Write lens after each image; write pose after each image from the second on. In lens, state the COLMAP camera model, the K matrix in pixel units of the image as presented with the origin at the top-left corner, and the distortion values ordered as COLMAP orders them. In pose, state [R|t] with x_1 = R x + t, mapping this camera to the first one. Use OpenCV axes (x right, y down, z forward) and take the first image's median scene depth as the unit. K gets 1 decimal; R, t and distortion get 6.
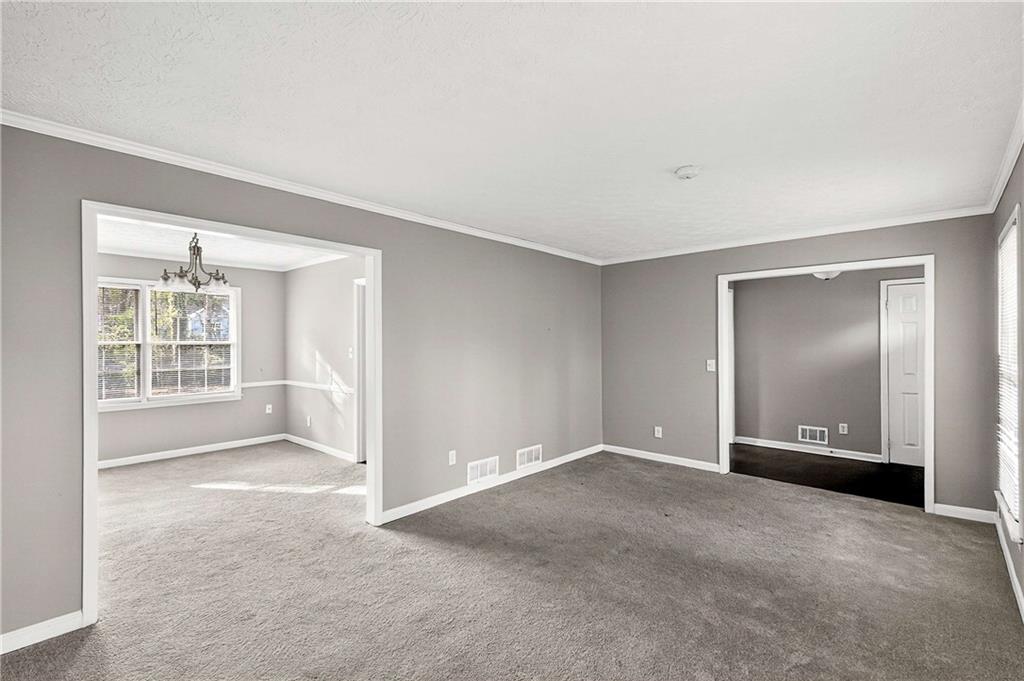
lens RADIAL K [[449.1, 0, 510.0], [0, 449.1, 335.8], [0, 0, 1]] dist [0.020812, -0.008445]
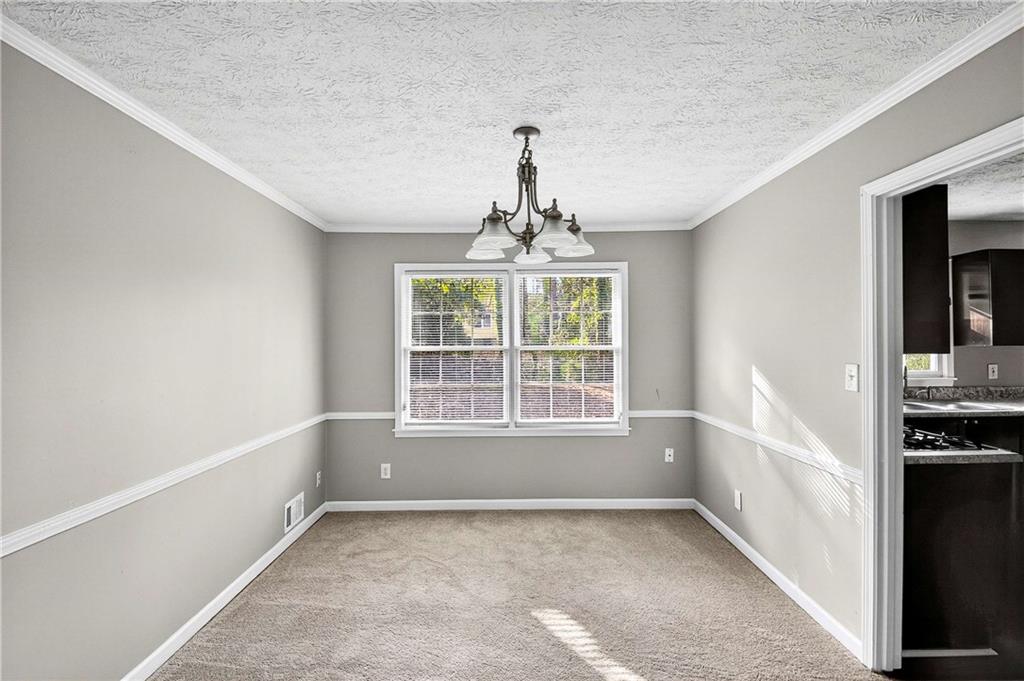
lens RADIAL K [[449.1, 0, 514.8], [0, 449.1, 344.2], [0, 0, 1]] dist [0.020812, -0.008445]
pose [[0.667176, 0.001620, -0.744899, -0.227880], [0.013259, 0.999813, 0.014050, -0.000668], [0.744782, -0.019251, 0.667030, 0.459404]]
